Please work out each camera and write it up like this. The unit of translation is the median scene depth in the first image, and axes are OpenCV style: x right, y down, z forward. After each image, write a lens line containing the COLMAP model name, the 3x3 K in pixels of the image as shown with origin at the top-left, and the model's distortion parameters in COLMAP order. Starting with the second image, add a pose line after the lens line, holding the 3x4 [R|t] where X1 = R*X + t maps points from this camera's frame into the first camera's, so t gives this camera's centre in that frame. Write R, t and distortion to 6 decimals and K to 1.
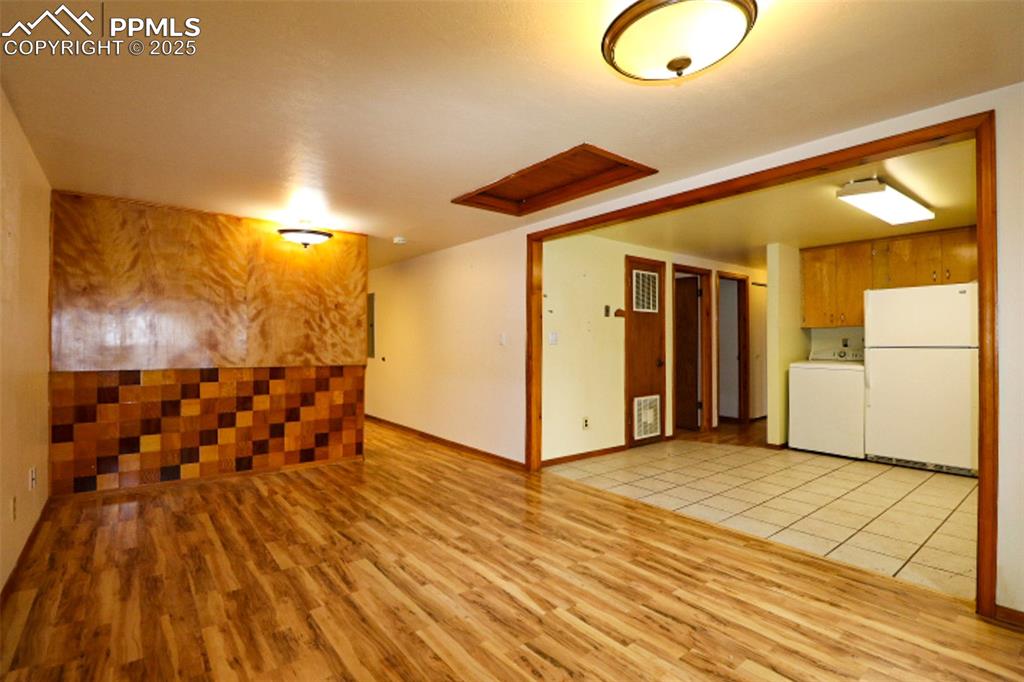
lens RADIAL K [[482.7, 0, 515.0], [0, 482.7, 338.6], [0, 0, 1]] dist [0.001196, -0.011134]
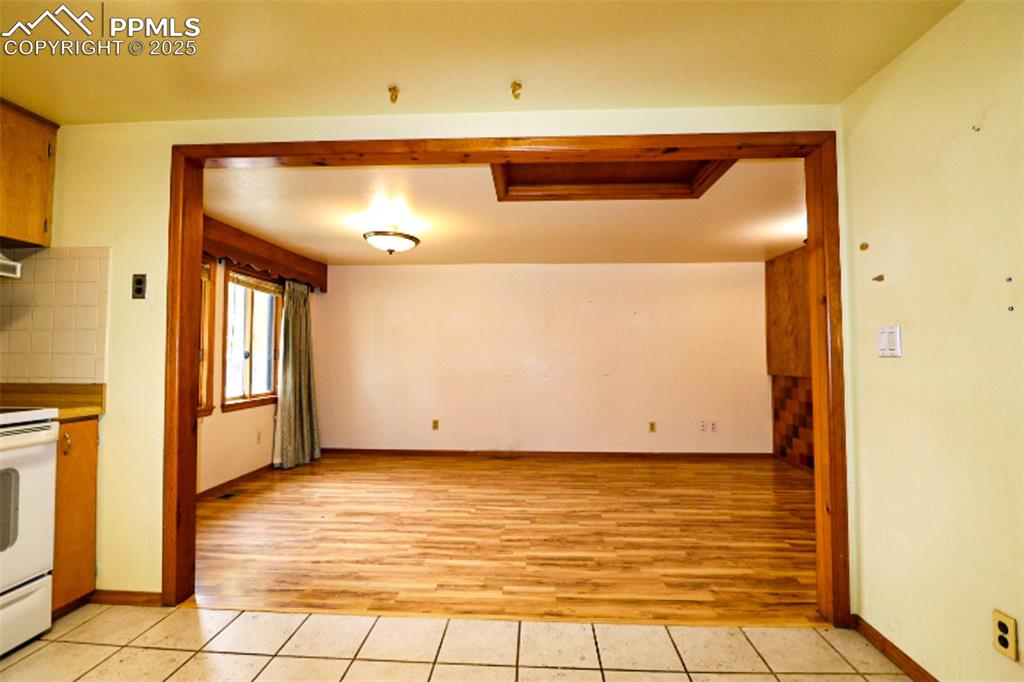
lens RADIAL K [[482.7, 0, 515.0], [0, 482.7, 338.6], [0, 0, 1]] dist [0.001196, -0.011134]
pose [[-0.666323, -0.031366, -0.745003, 1.041657], [0.002865, 0.999000, -0.044623, 0.021697], [0.745657, -0.031868, -0.665567, 1.831012]]
